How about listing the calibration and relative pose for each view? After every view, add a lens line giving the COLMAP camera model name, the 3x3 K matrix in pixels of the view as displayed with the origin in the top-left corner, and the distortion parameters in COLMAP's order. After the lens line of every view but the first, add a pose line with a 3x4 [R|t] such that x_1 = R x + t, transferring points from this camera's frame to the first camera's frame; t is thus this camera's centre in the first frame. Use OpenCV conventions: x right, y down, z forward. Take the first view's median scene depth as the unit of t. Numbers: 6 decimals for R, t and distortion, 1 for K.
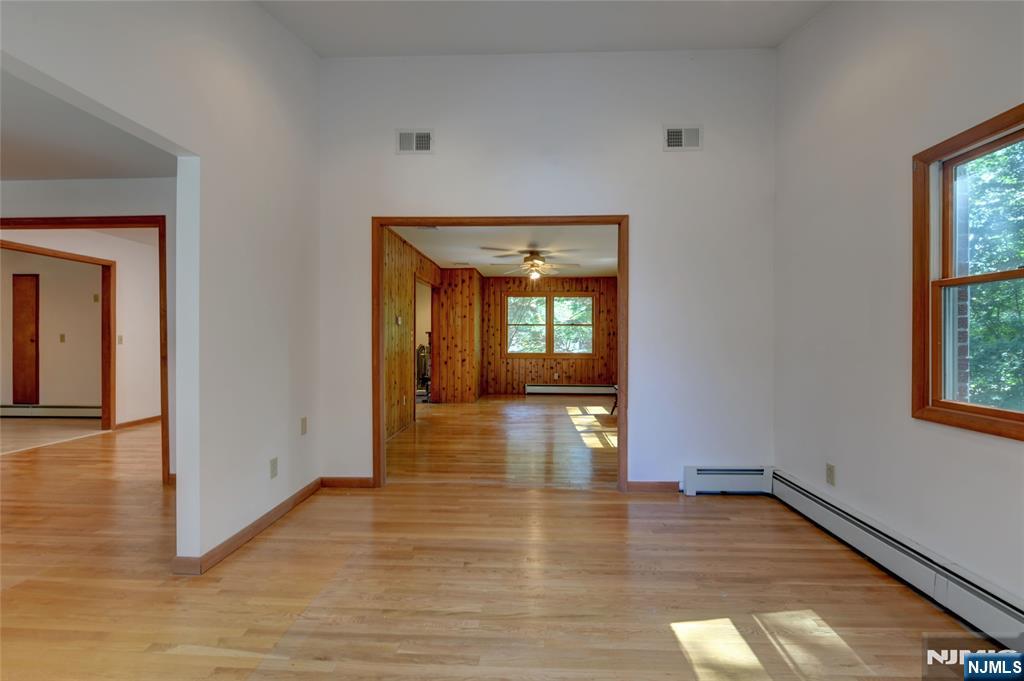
lens RADIAL K [[485.5, 0, 515.0], [0, 485.5, 339.0], [0, 0, 1]] dist [-0.007086, -0.000823]
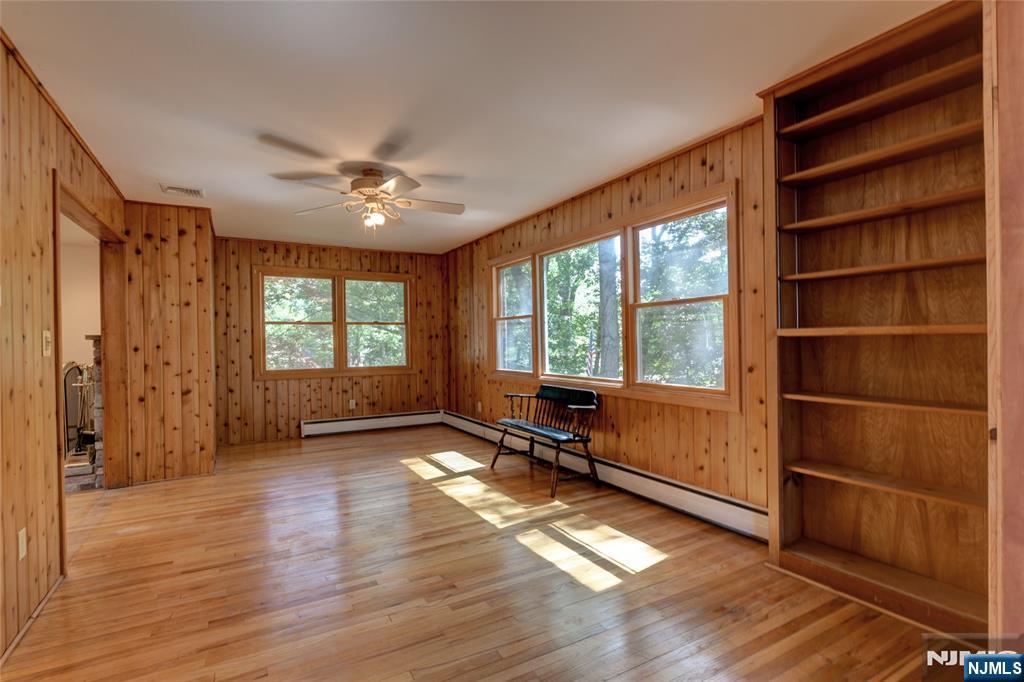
lens RADIAL K [[488.8, 0, 511.7], [0, 488.8, 346.0], [0, 0, 1]] dist [-0.004589, -0.000708]
pose [[0.847853, -0.020232, 0.529845, -0.084196], [0.018127, 0.999794, 0.009169, -0.001609], [-0.529921, 0.001831, 0.848045, 0.385296]]
